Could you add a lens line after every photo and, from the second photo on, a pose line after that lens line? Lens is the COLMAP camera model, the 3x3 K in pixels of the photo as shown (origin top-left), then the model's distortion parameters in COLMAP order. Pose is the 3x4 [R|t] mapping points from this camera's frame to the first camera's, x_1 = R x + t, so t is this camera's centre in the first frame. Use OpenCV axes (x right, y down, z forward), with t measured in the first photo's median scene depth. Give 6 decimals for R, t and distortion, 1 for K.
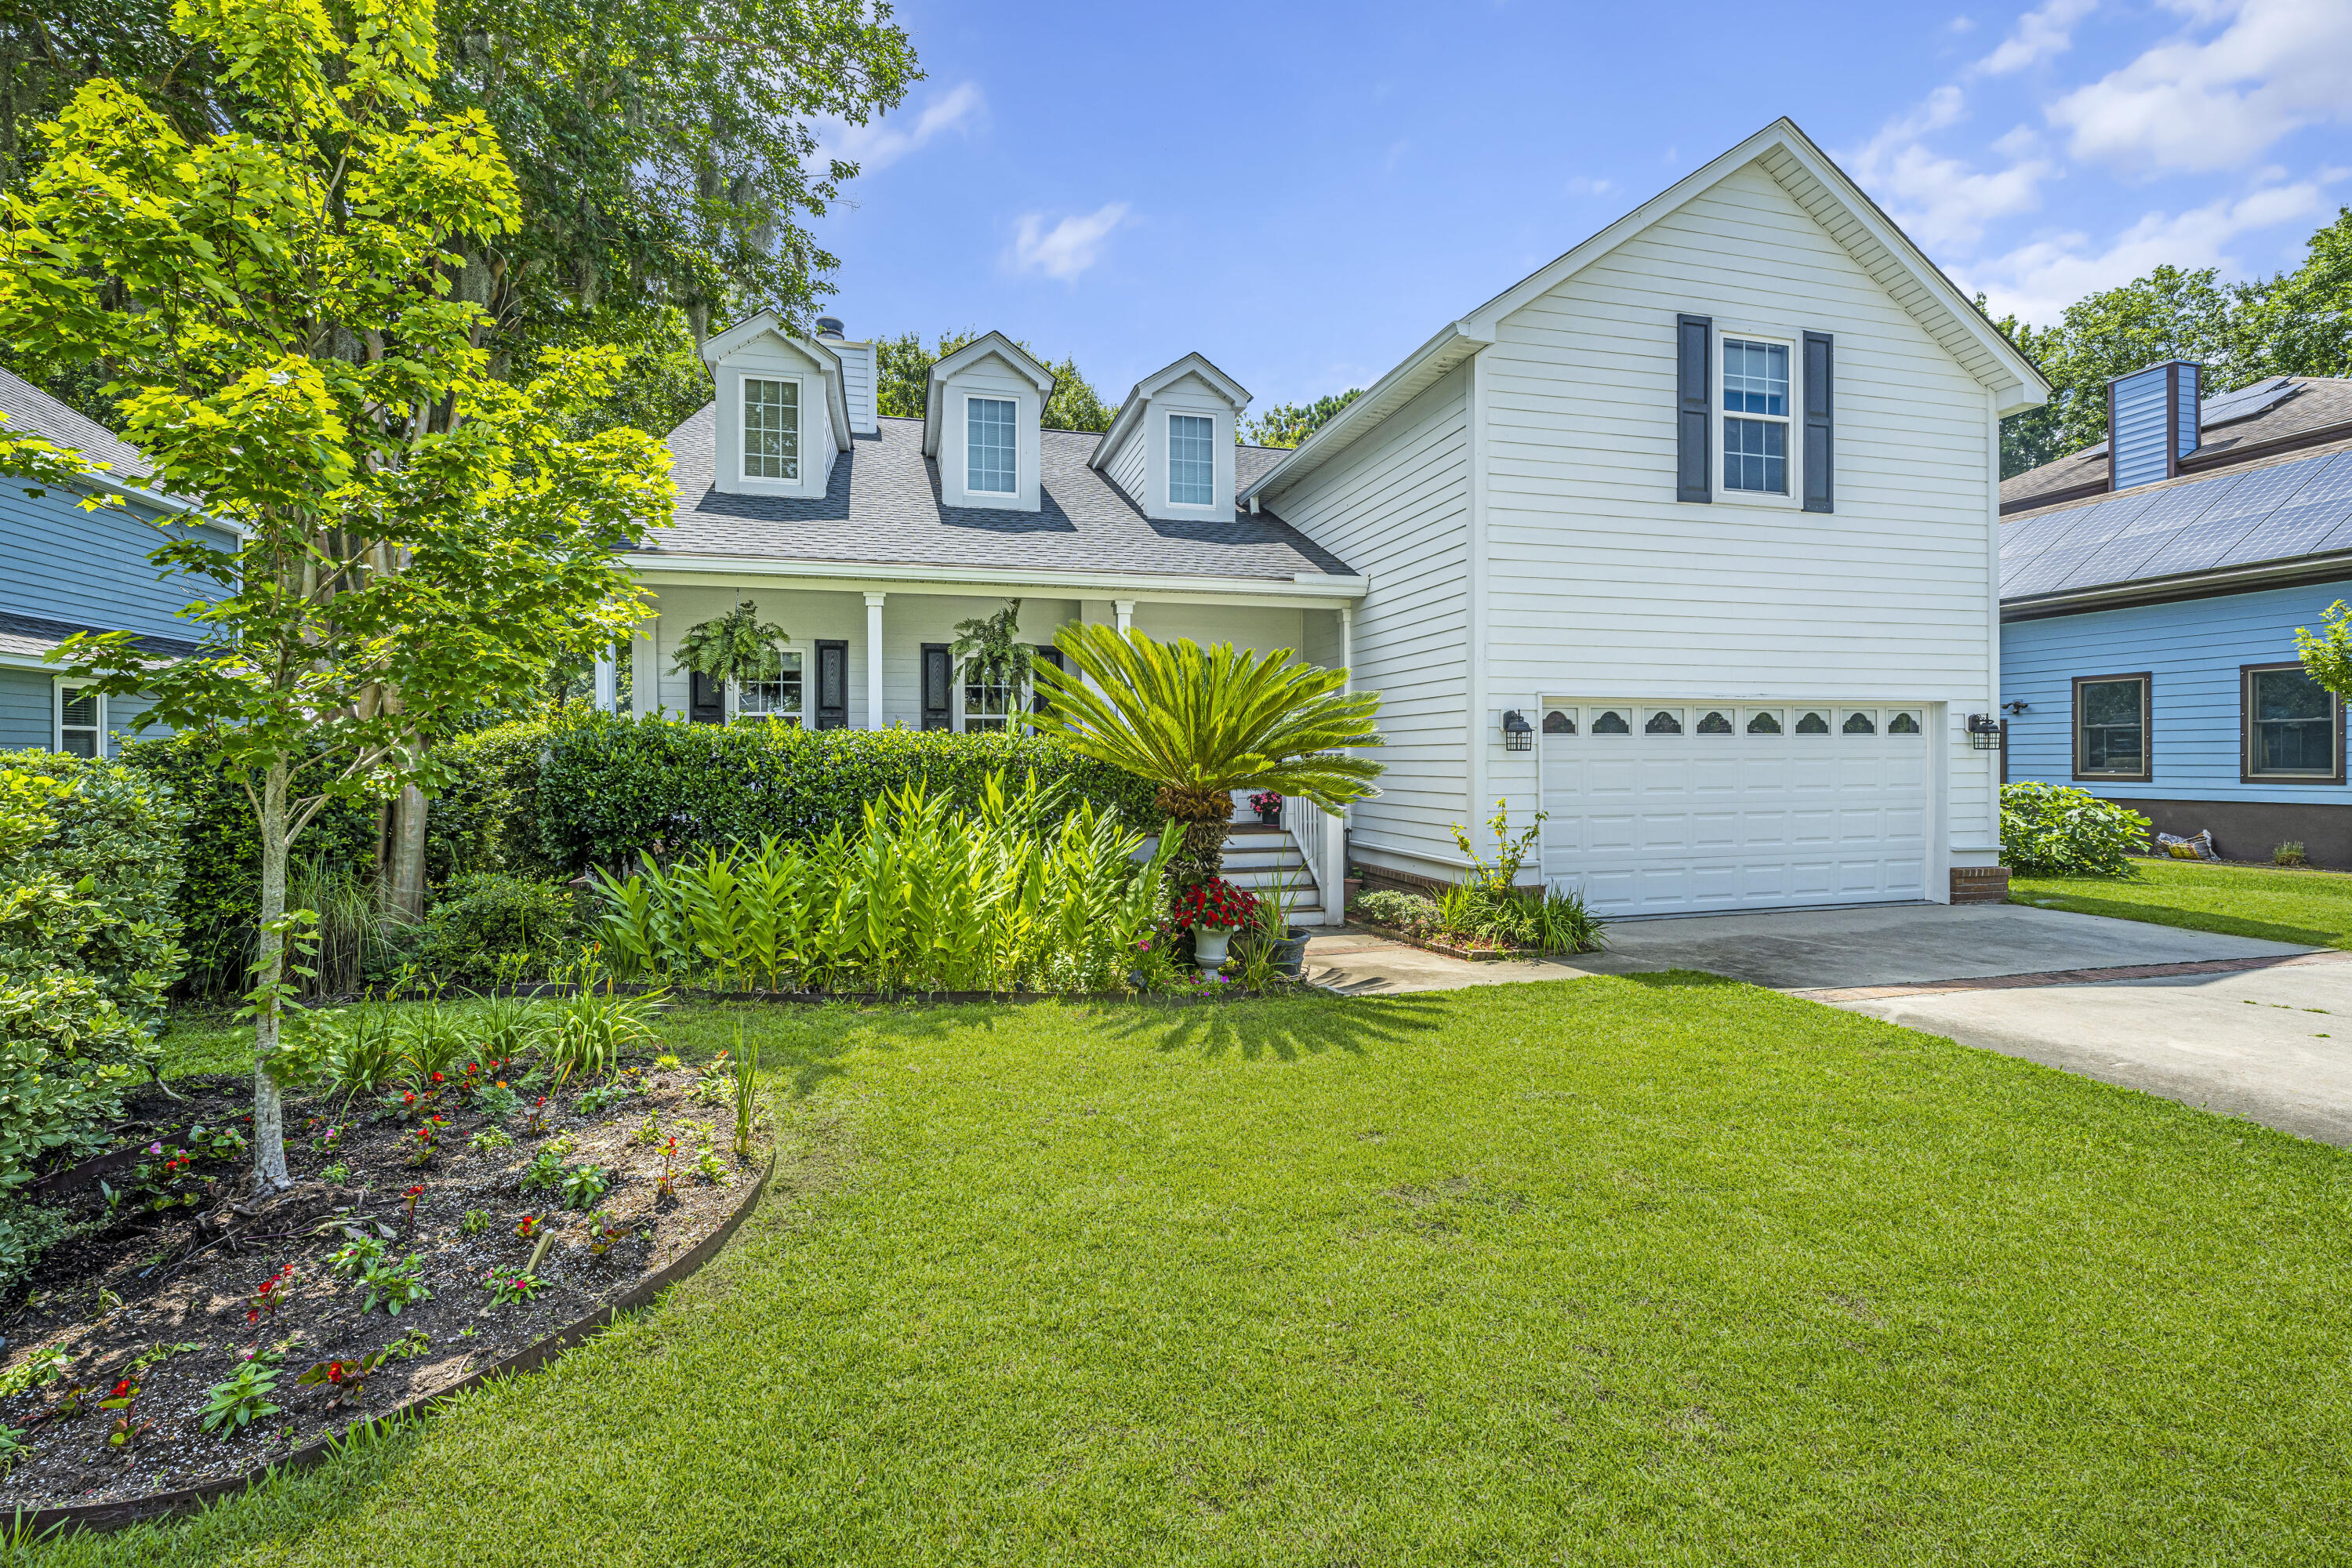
lens RADIAL K [[1017.1, 0, 1172.4], [0, 1017.1, 768.8], [0, 0, 1]] dist [-0.000150, -0.000135]
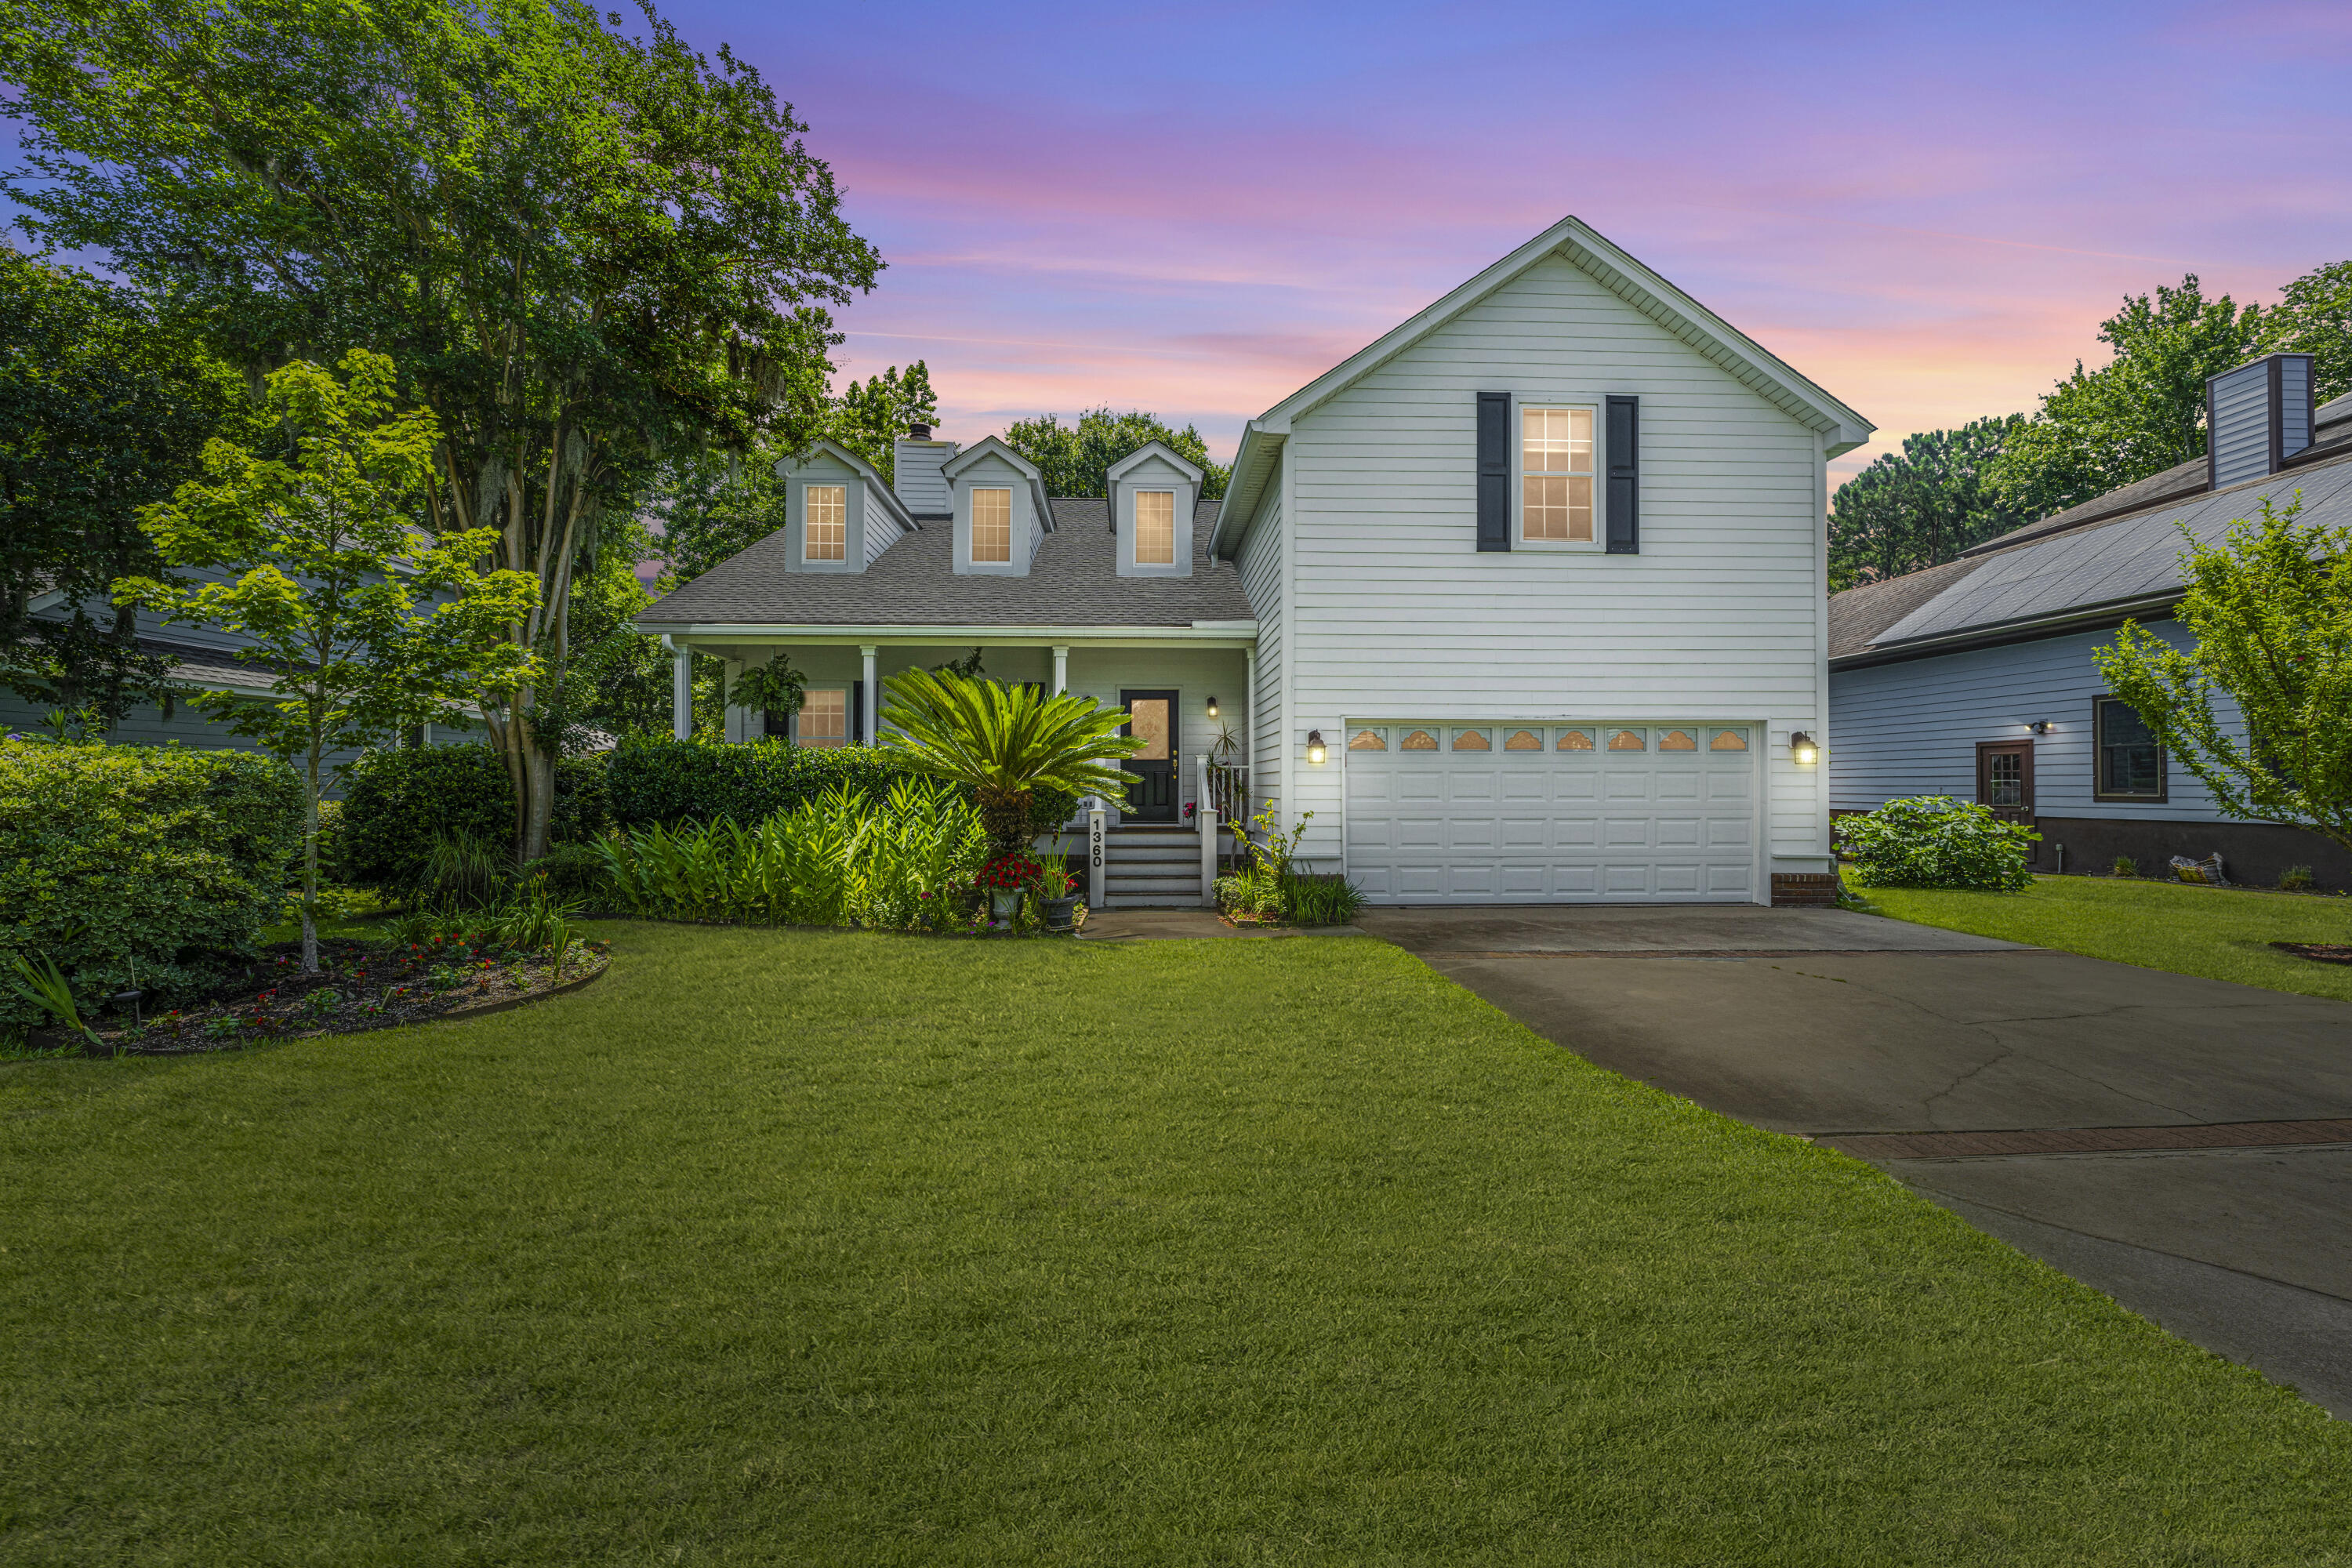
lens RADIAL K [[967.4, 0, 1173.7], [0, 967.4, 785.2], [0, 0, 1]] dist [0.000235, 0.000004]
pose [[0.976527, 0.005621, -0.215322, 0.382167], [-0.007789, 0.999927, -0.009222, 0.018705], [0.215255, 0.010683, 0.976499, -0.156250]]
